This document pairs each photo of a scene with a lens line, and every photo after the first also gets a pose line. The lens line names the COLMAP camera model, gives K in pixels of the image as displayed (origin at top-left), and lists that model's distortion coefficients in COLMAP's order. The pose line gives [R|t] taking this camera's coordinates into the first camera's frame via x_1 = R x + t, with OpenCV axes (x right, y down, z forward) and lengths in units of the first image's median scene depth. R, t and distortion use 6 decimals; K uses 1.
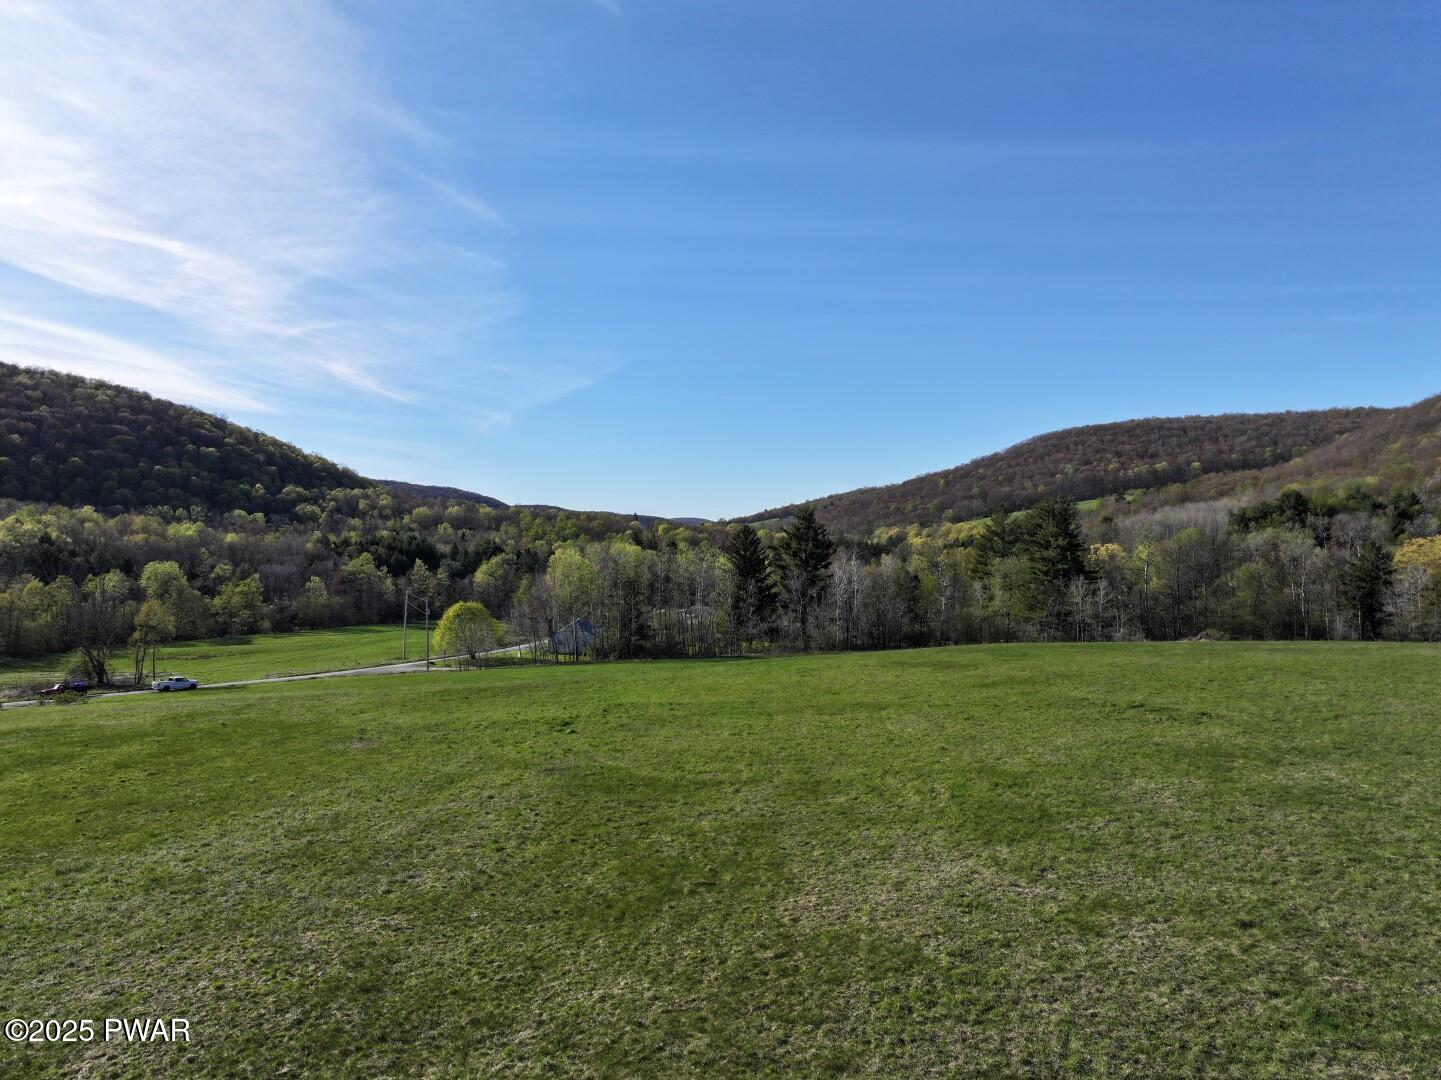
lens RADIAL K [[1011.2, 0, 720.5], [0, 1011.2, 540.0], [0, 0, 1]] dist [0.000375, 0.006170]
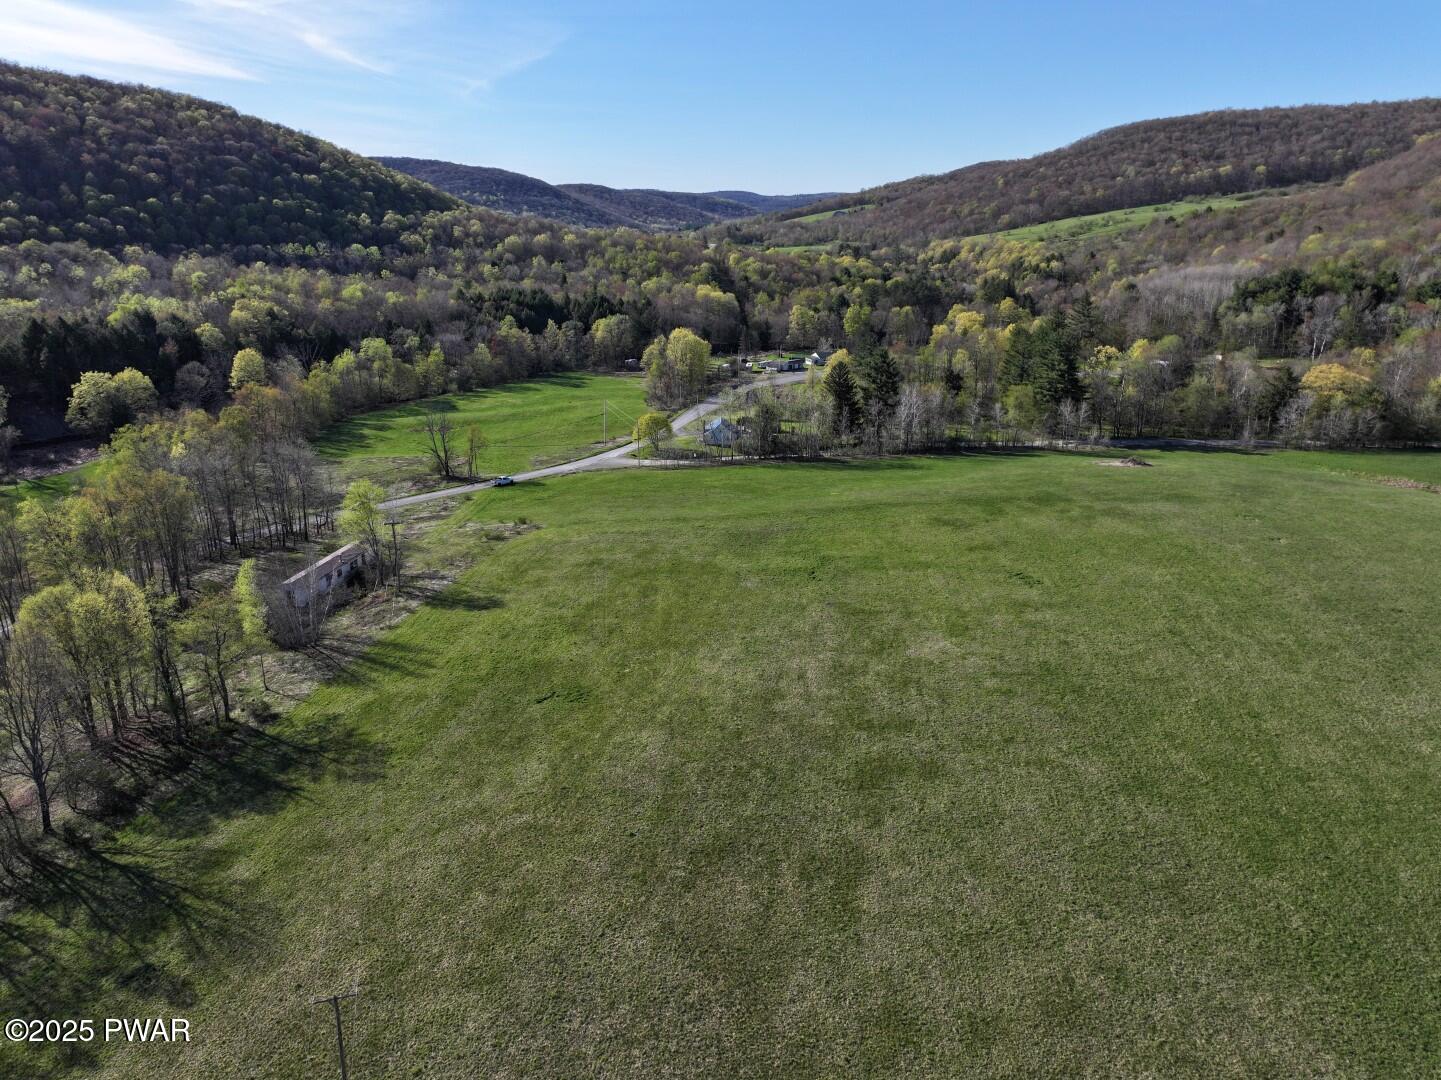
lens RADIAL K [[1013.7, 0, 720.5], [0, 1013.7, 540.0], [0, 0, 1]] dist [-0.005744, 0.022877]
pose [[0.999126, 0.014960, -0.039028, -0.020592], [-0.002052, 0.950183, 0.311685, -0.052868], [0.041747, -0.311332, 0.949384, -0.111297]]
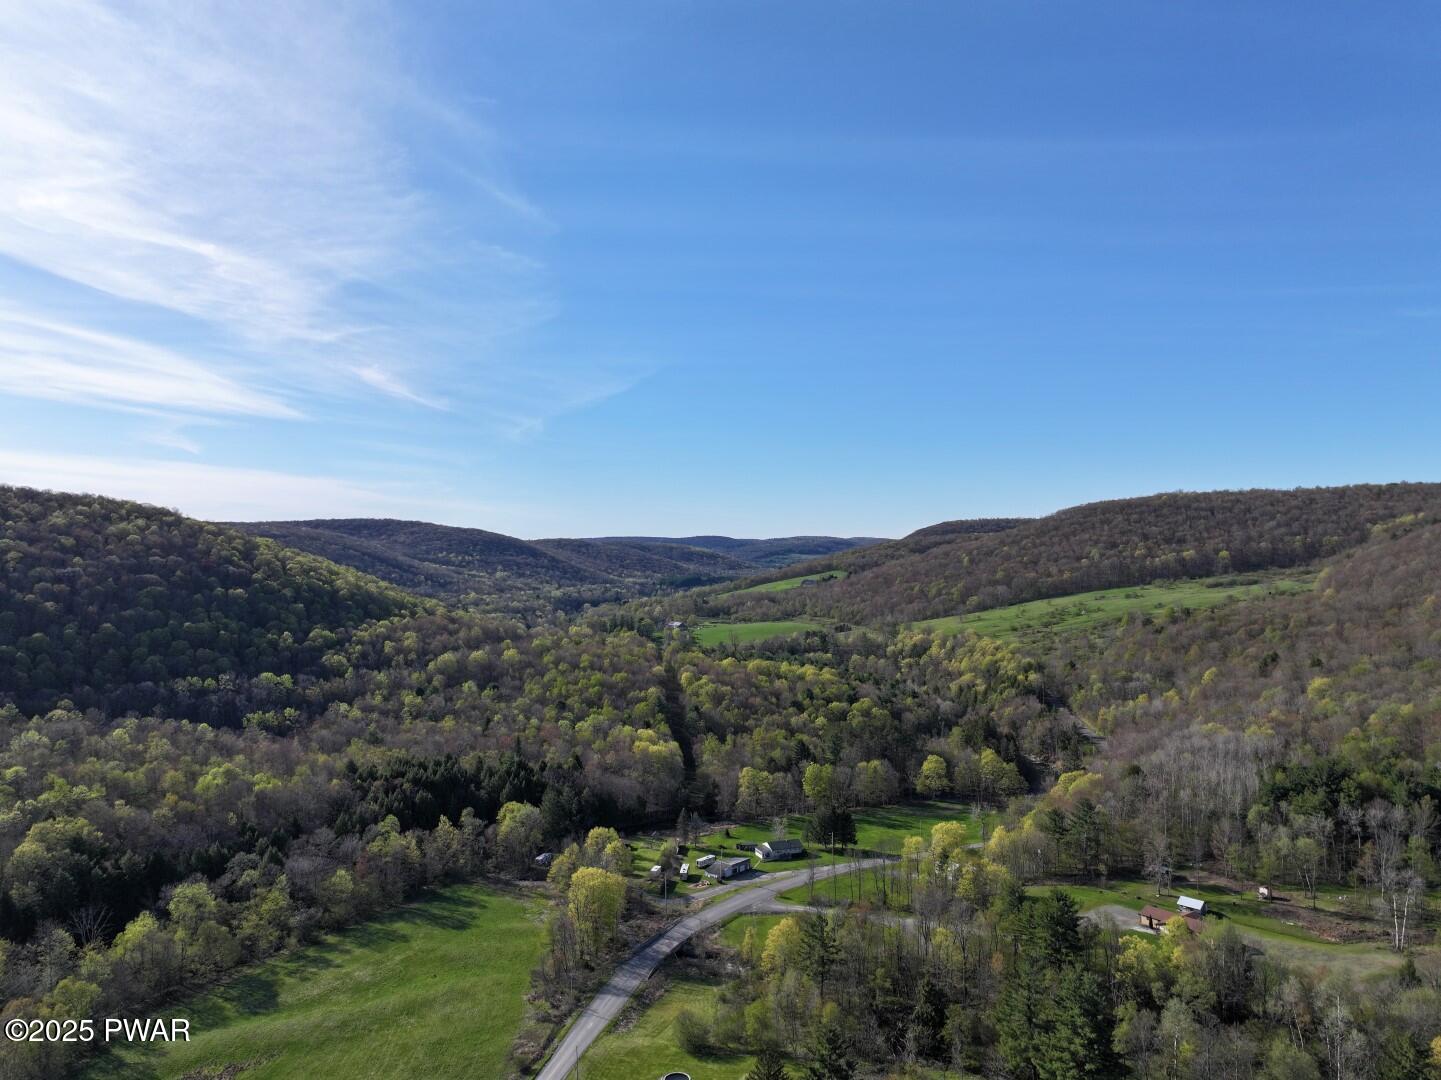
lens RADIAL K [[1005.7, 0, 720.5], [0, 1005.7, 540.0], [0, 0, 1]] dist [0.001774, 0.002730]
pose [[0.999720, -0.001369, -0.023619, 0.000657], [0.001364, 0.999999, -0.000227, -0.124275], [0.023619, 0.000195, 0.999721, 0.005545]]
